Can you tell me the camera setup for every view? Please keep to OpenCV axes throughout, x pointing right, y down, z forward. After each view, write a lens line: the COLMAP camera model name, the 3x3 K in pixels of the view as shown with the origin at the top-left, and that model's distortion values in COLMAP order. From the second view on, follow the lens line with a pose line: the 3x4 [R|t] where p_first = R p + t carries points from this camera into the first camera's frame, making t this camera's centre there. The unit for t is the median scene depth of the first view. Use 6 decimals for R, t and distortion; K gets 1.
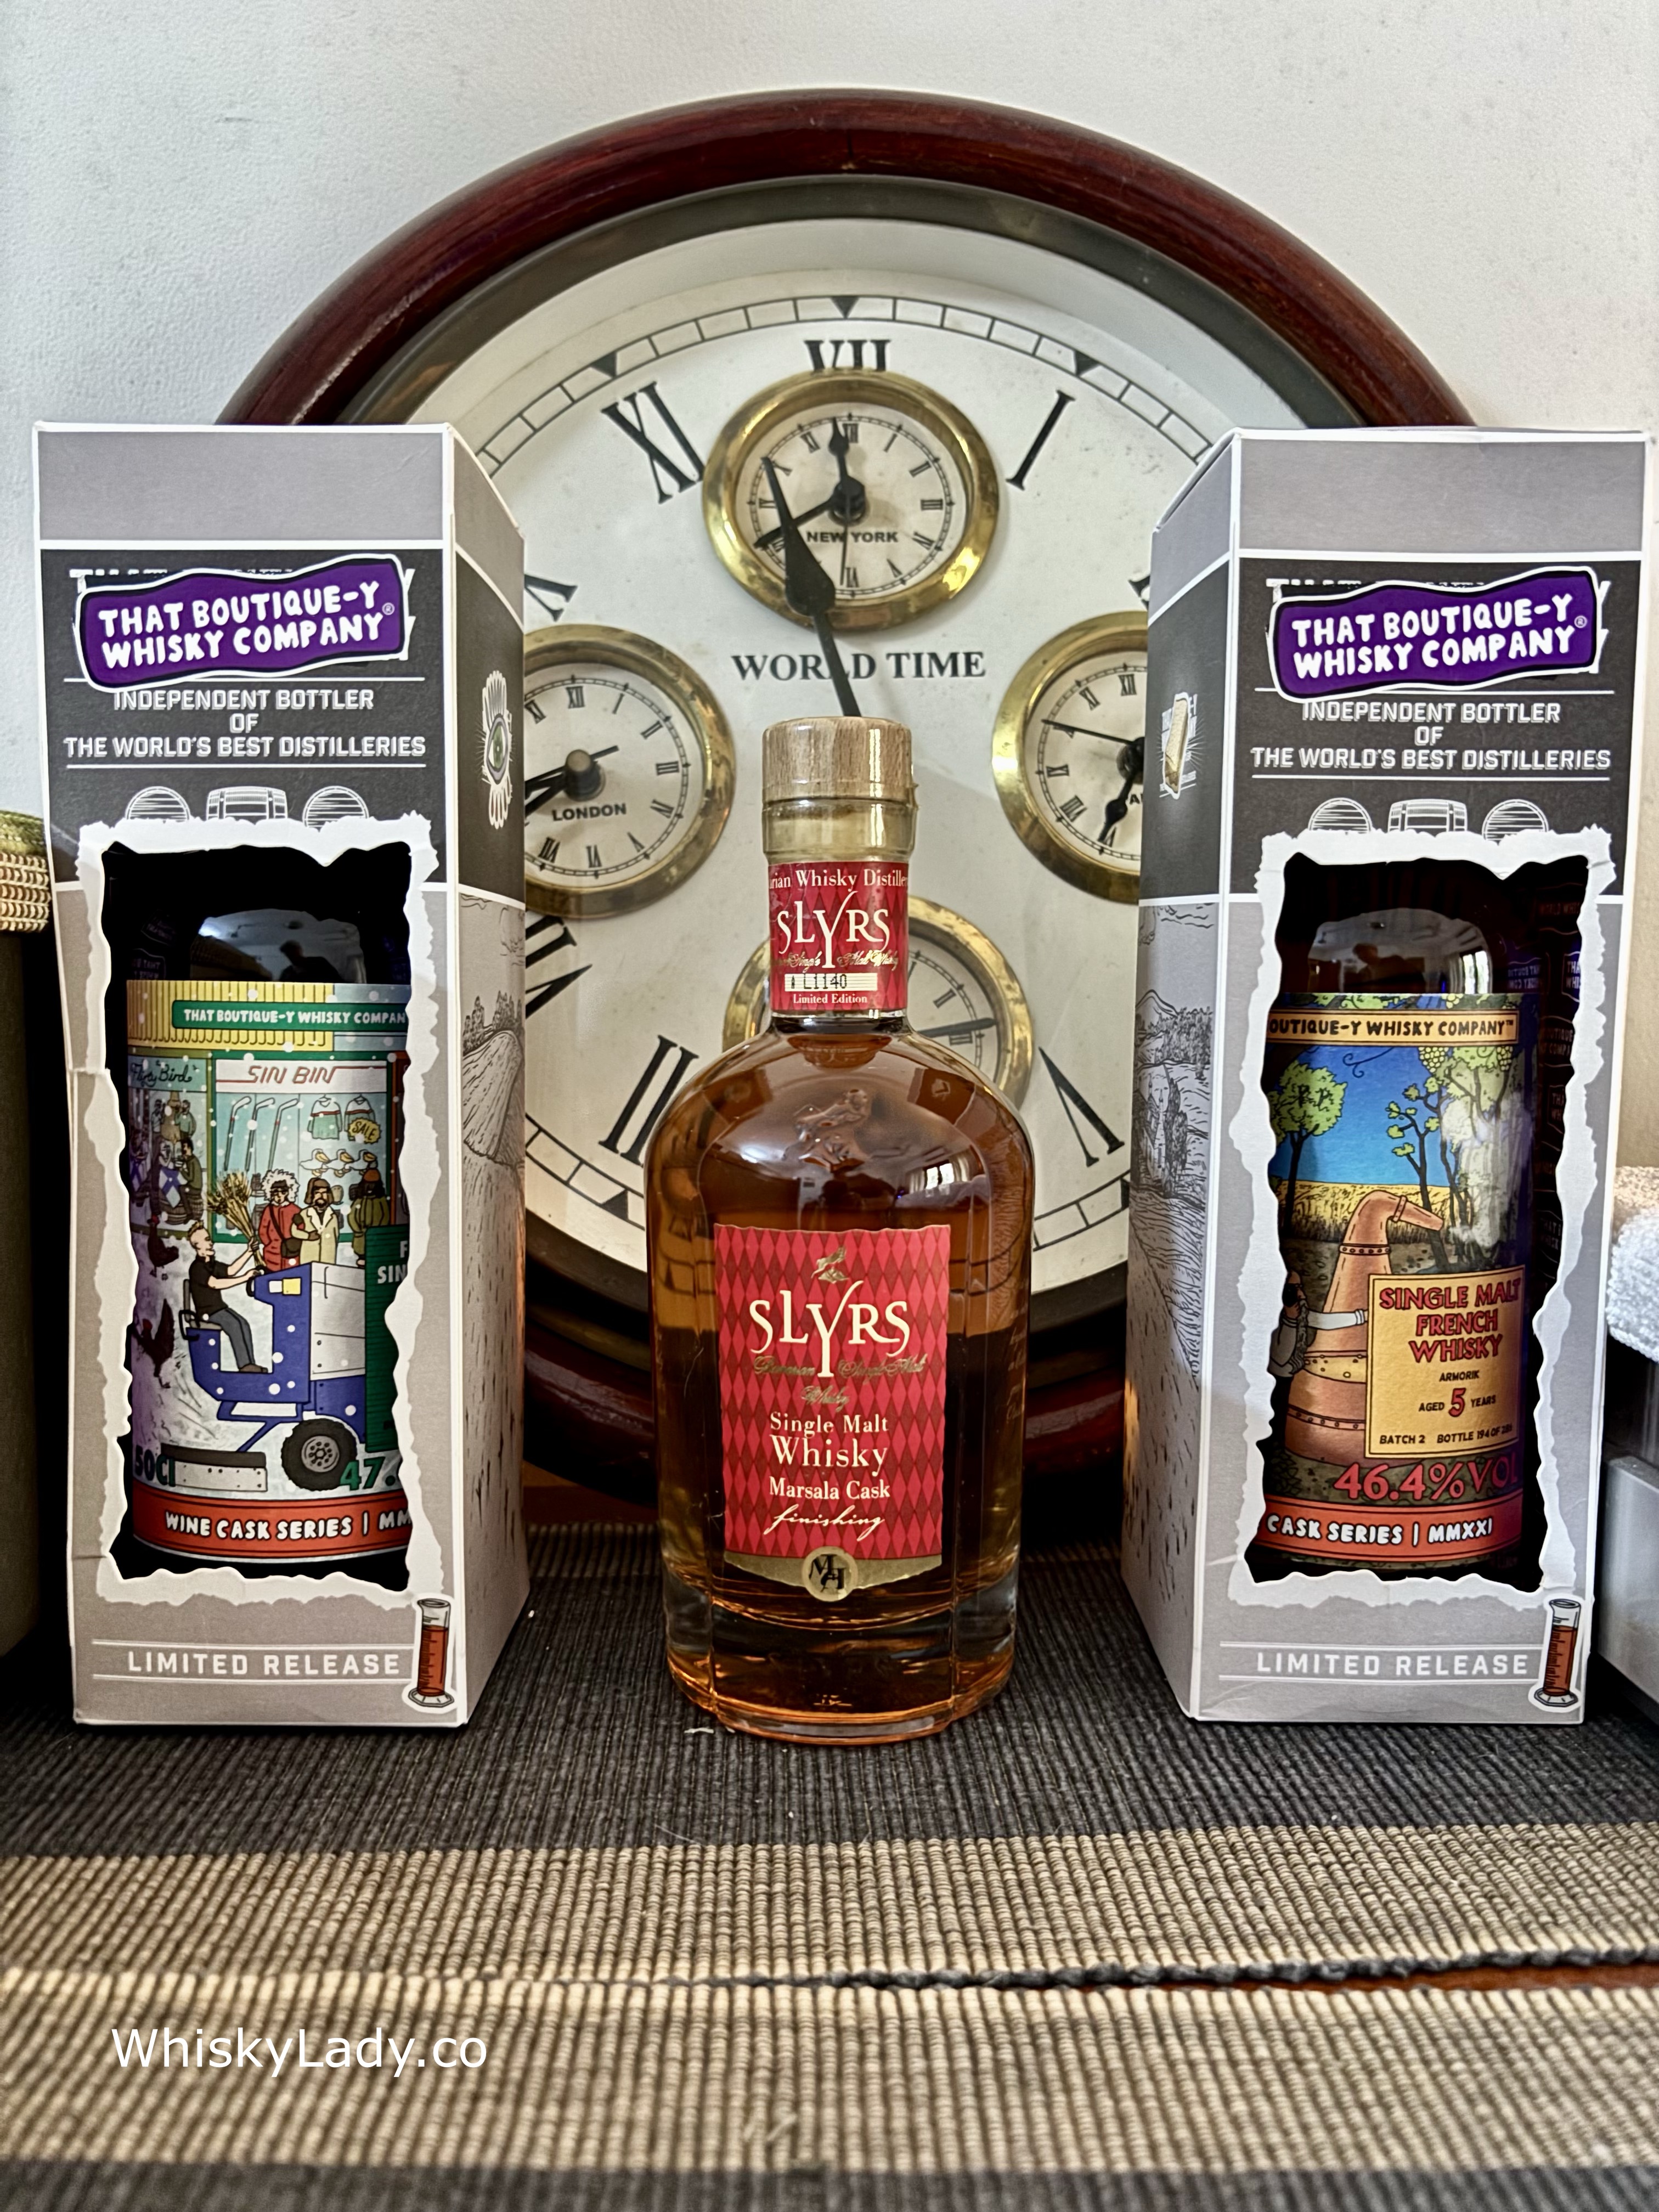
lens RADIAL K [[1565.9, 0, 826.4], [0, 1565.9, 1154.9], [0, 0, 1]] dist [0.003929, -0.001965]
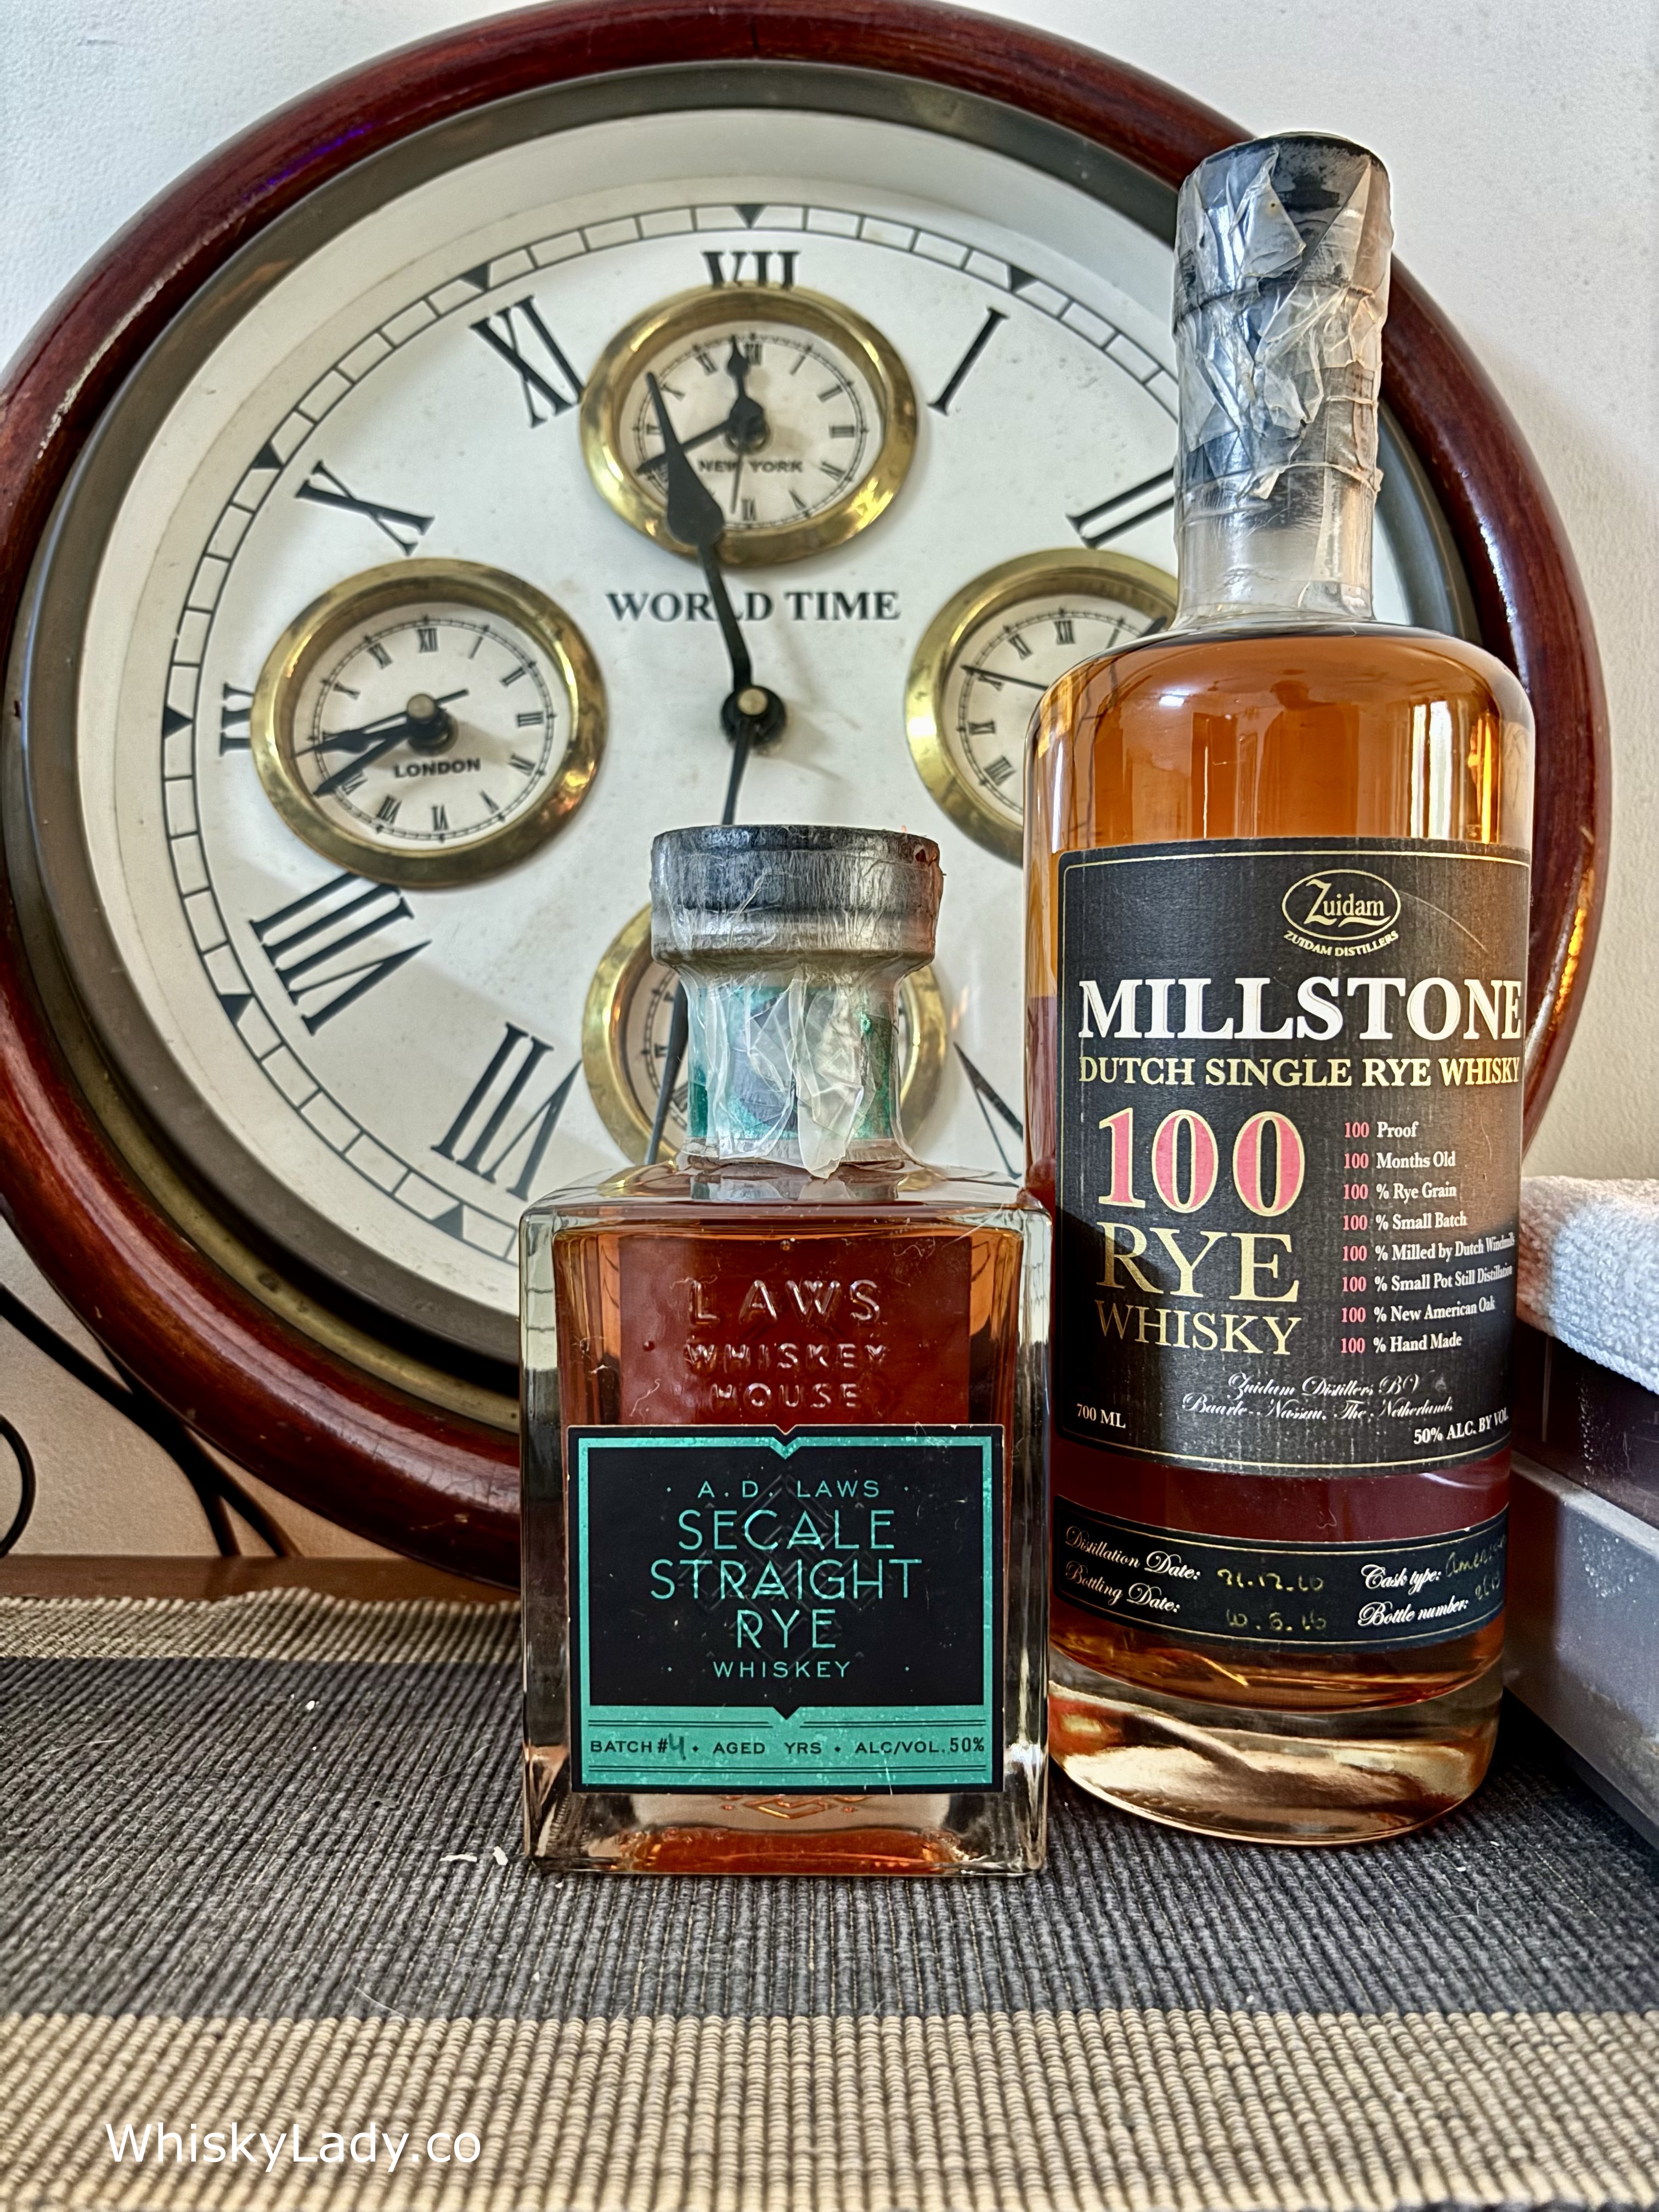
lens RADIAL K [[1585.9, 0, 831.6], [0, 1585.9, 1151.8], [0, 0, 1]] dist [0.026119, -0.041972]
pose [[0.999579, 0.012288, -0.026272, 0.139039], [-0.013730, 0.998368, -0.055434, 0.059014], [0.025548, 0.055771, 0.998117, 0.204608]]
